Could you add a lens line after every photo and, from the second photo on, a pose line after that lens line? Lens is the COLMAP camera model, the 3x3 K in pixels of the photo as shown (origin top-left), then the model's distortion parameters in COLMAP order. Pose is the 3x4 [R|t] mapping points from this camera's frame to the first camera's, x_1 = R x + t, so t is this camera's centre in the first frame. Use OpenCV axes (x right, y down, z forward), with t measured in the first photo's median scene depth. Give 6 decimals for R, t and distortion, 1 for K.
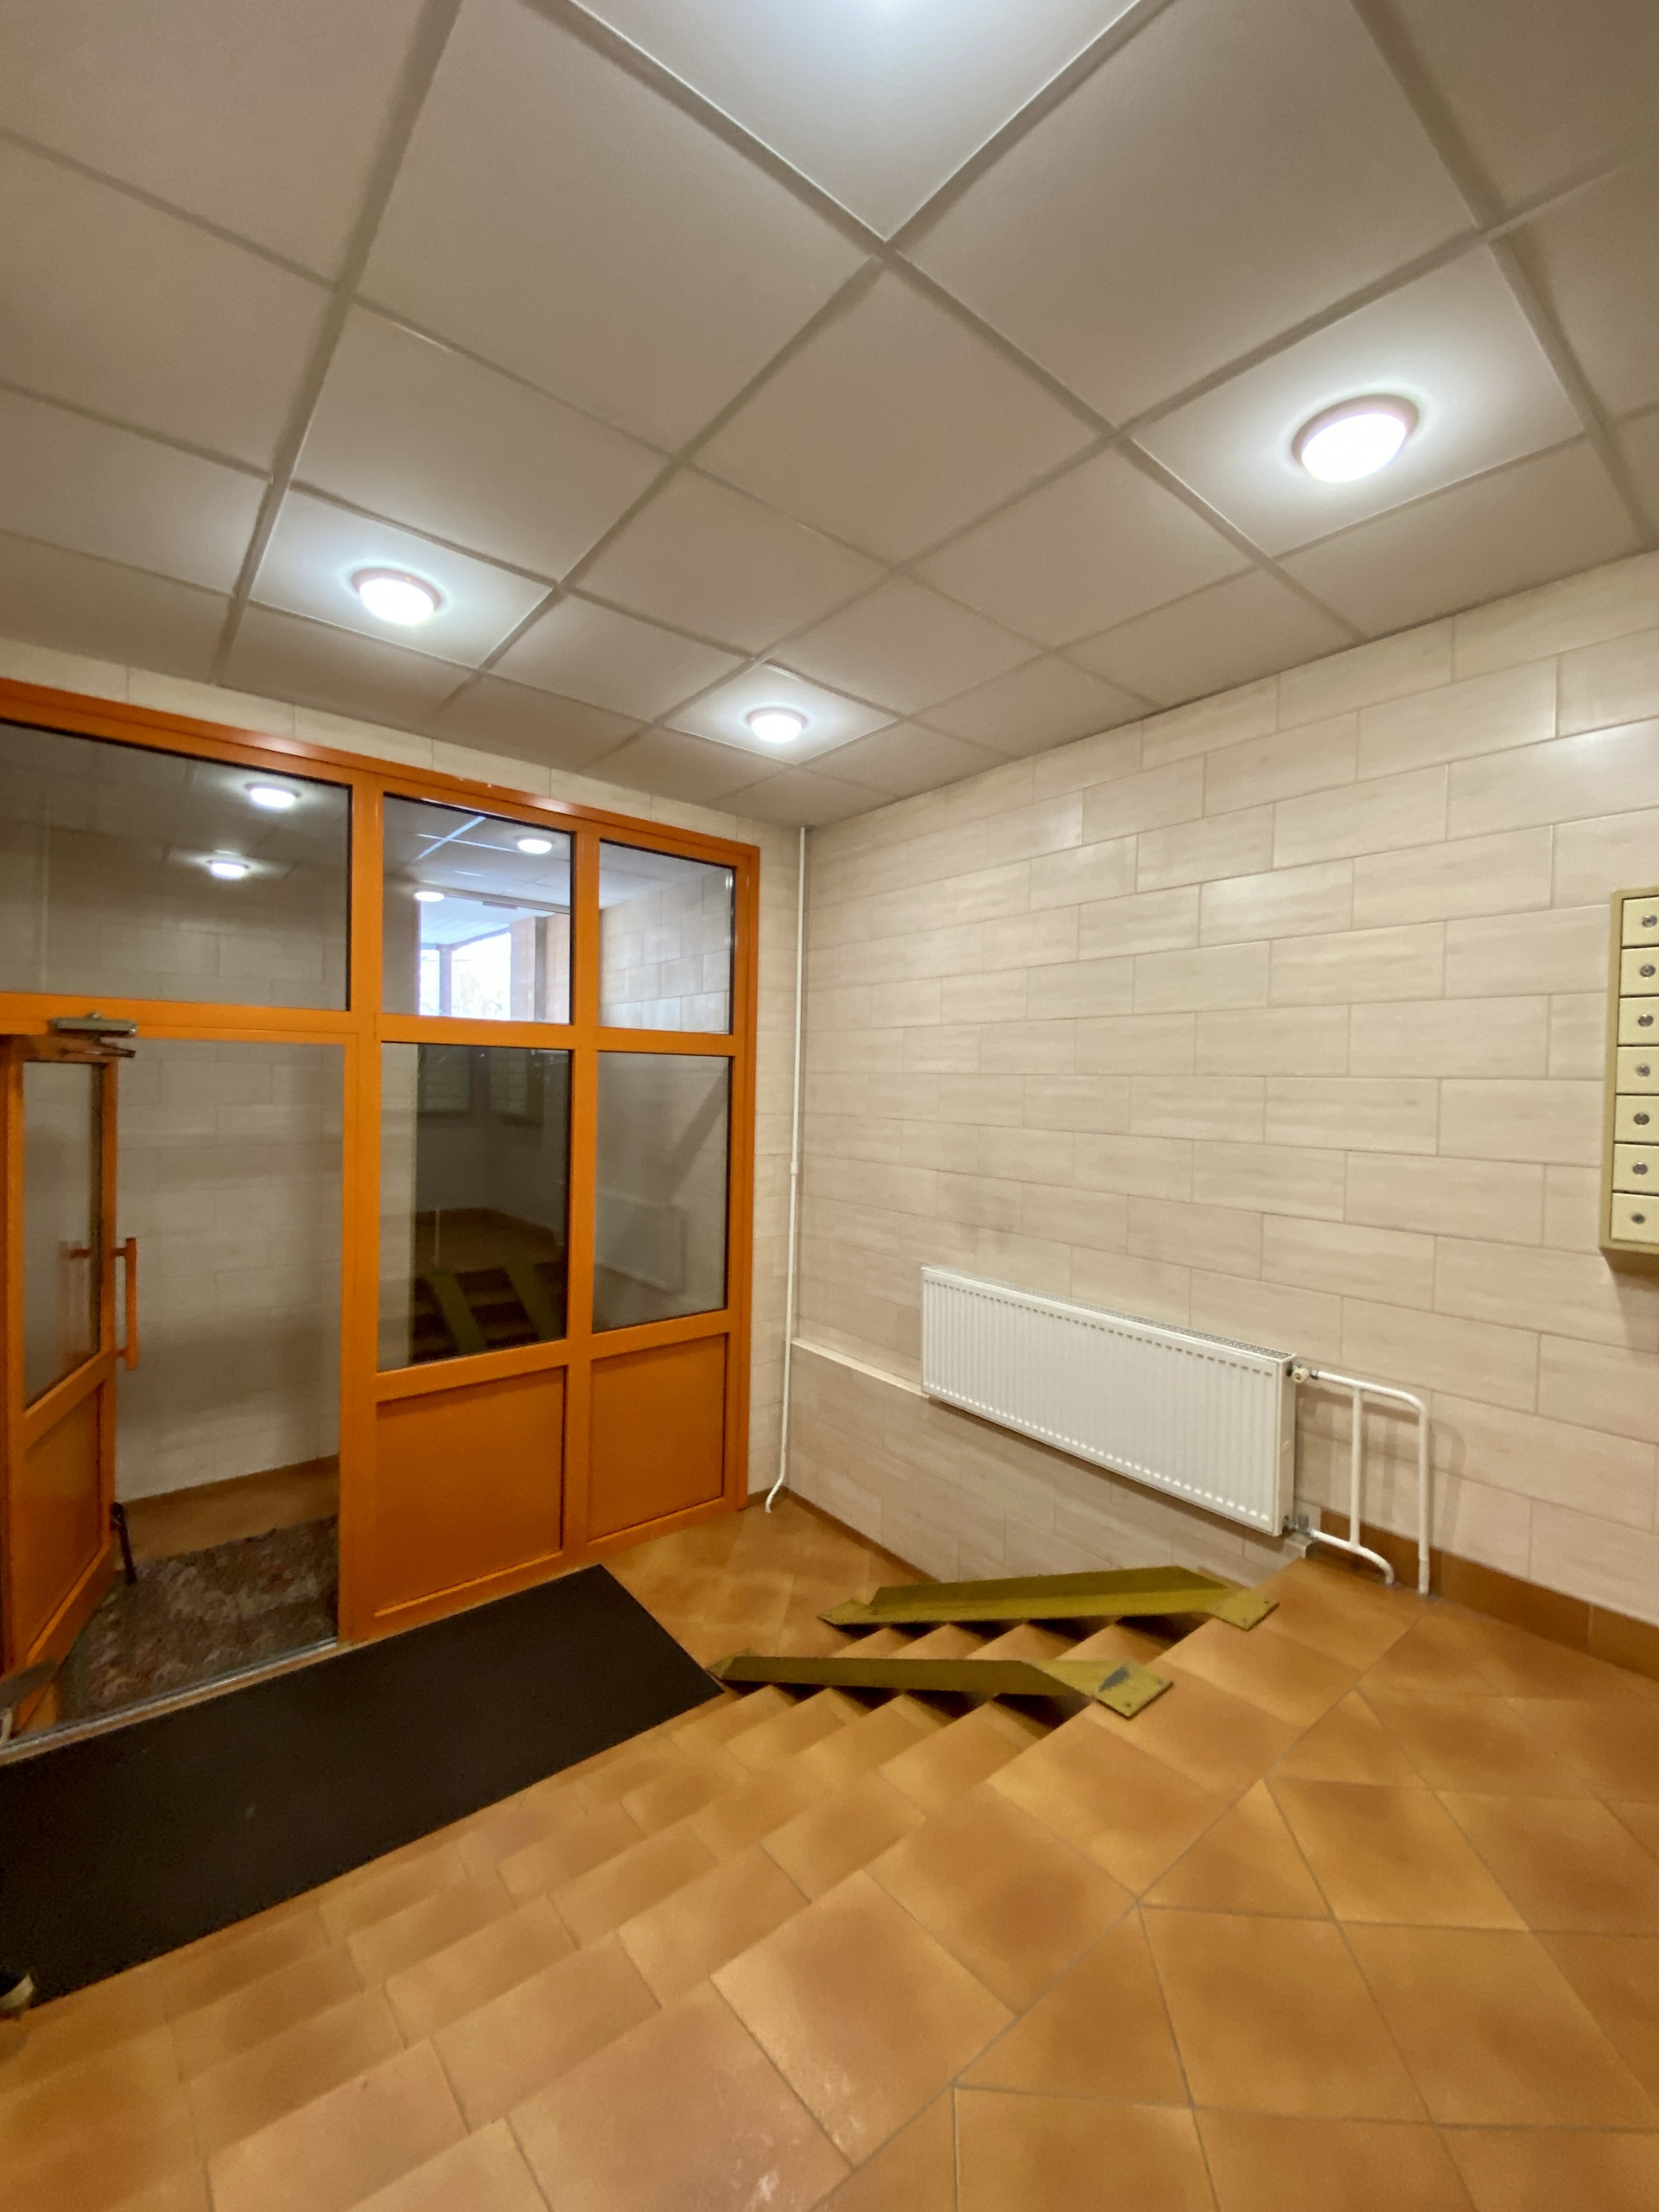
lens RADIAL K [[892.6, 0, 836.2], [0, 892.6, 1096.9], [0, 0, 1]] dist [0.001414, -0.010425]
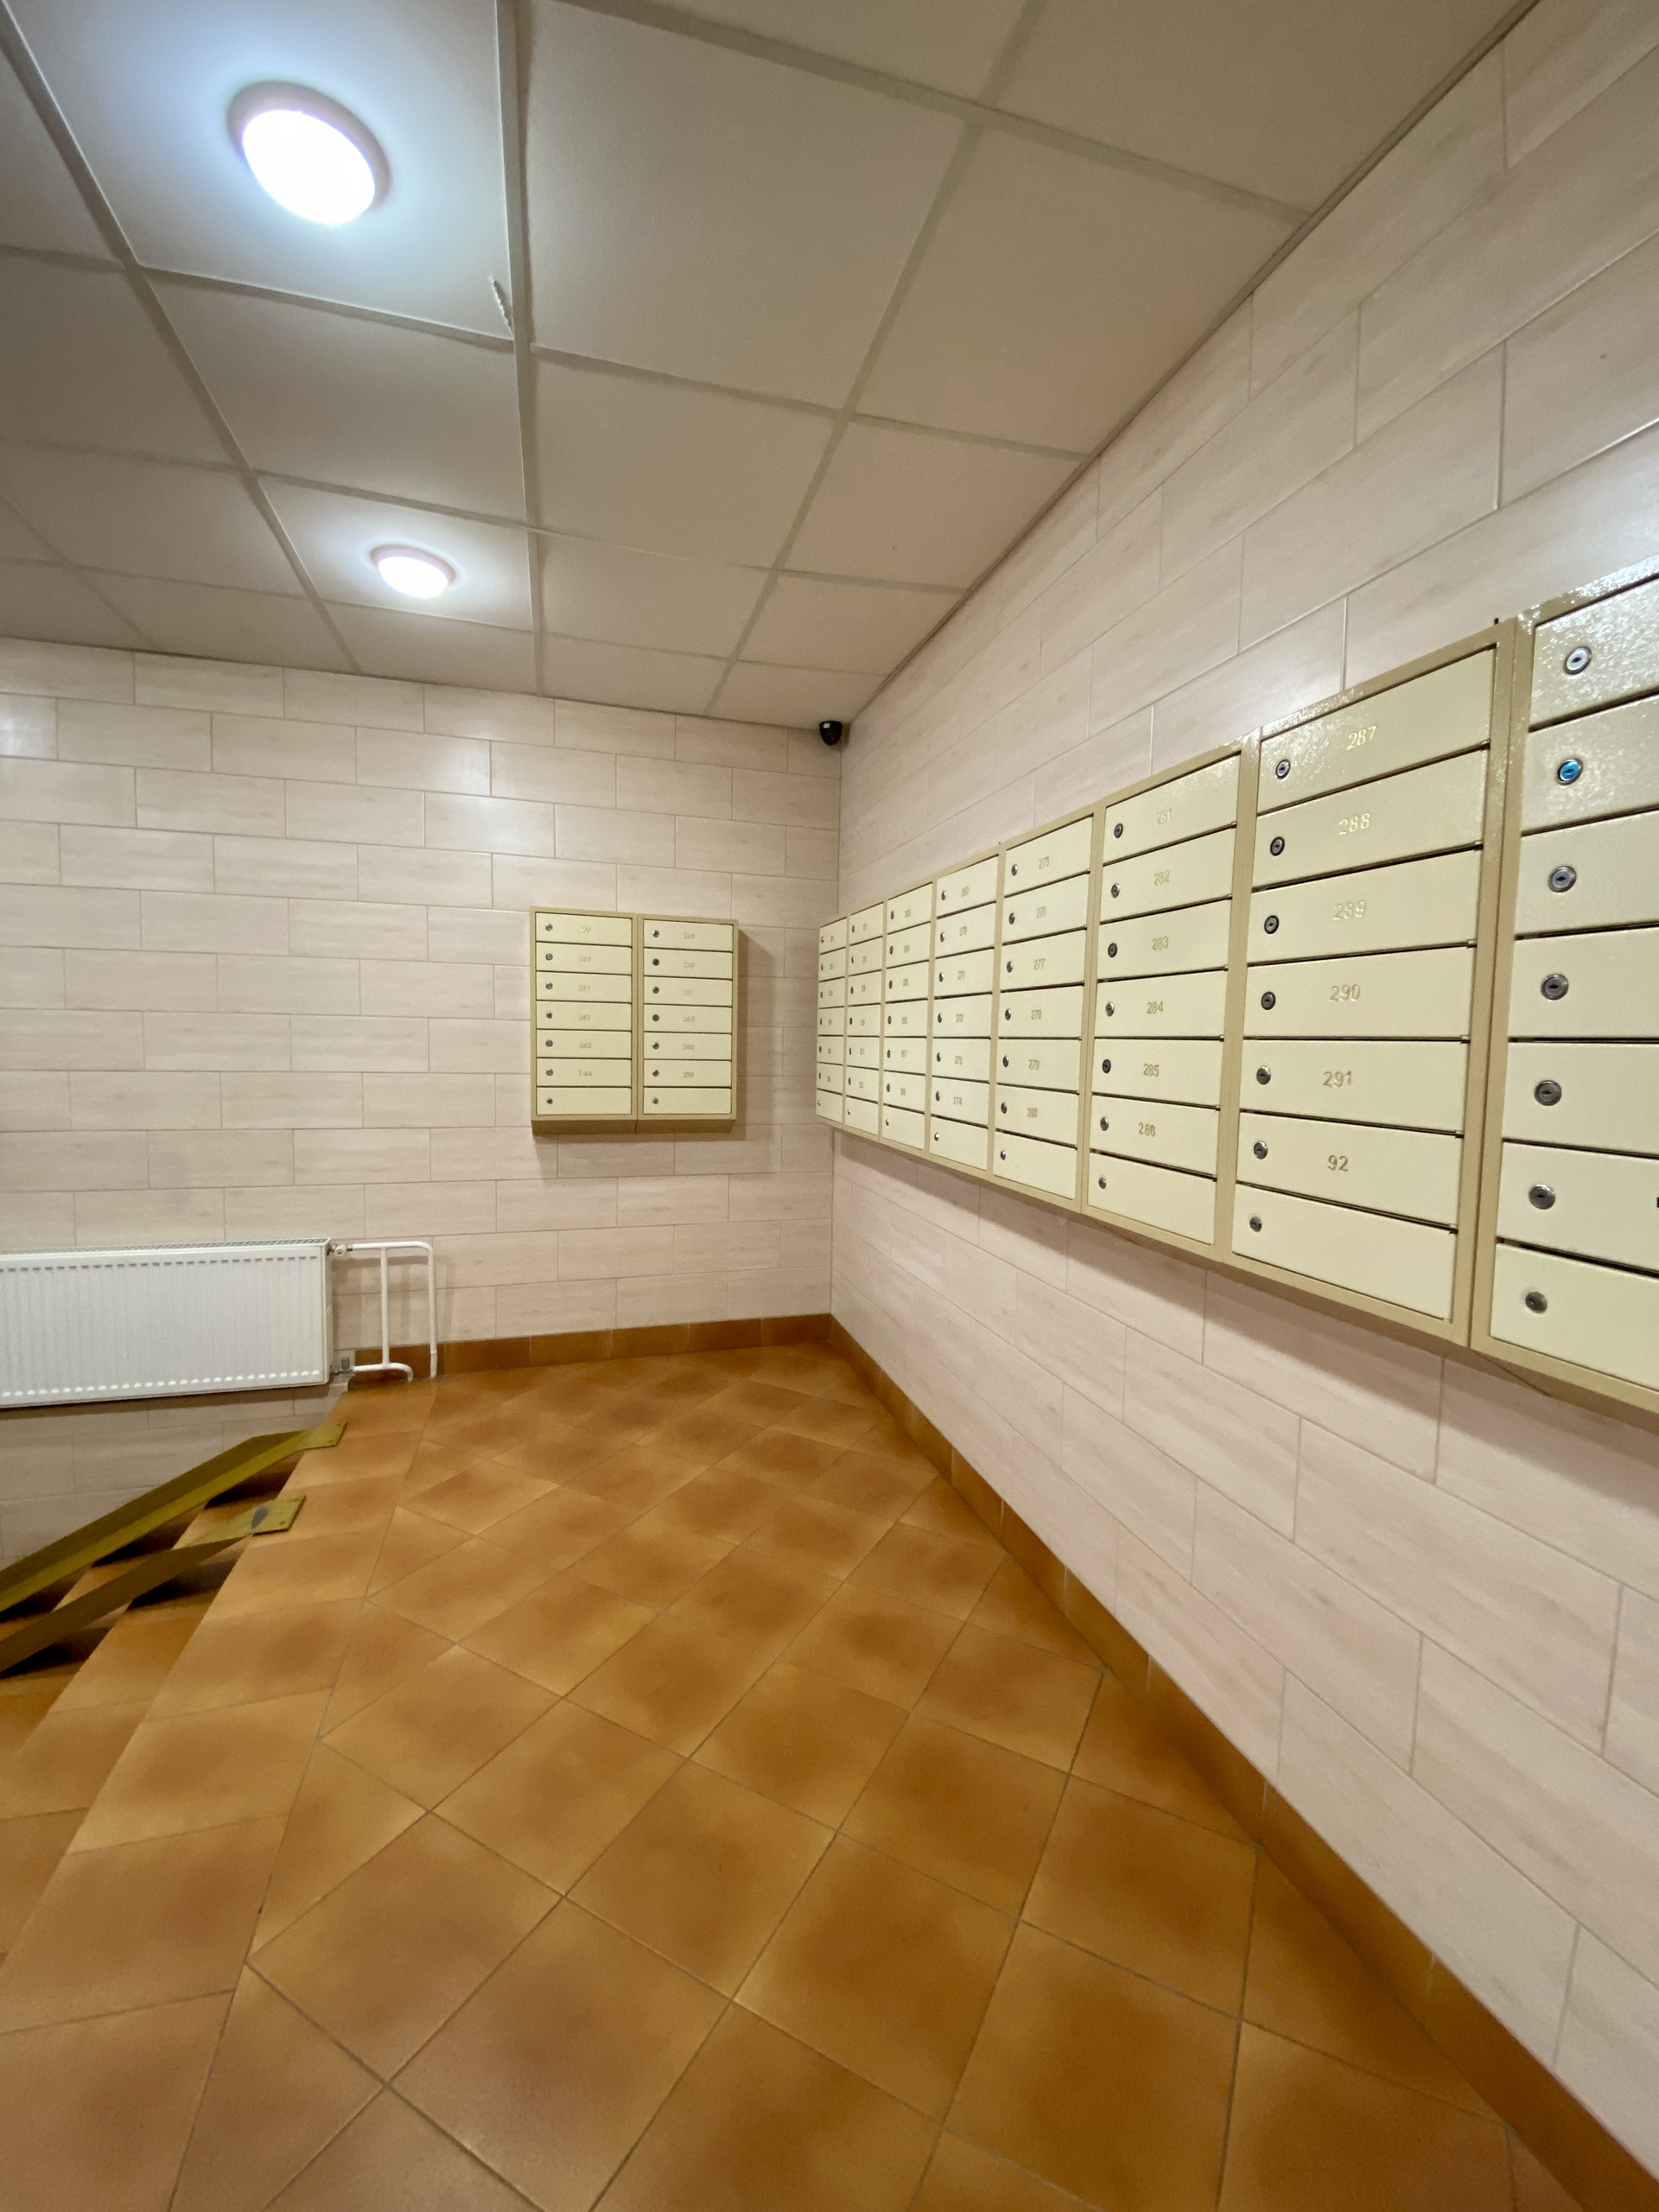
lens RADIAL K [[892.6, 0, 836.2], [0, 892.6, 1096.9], [0, 0, 1]] dist [0.001414, -0.010425]
pose [[0.380528, -0.072351, 0.921935, -0.382166], [0.004372, 0.997064, 0.076442, -0.001531], [-0.924759, -0.025058, 0.379727, -0.137584]]
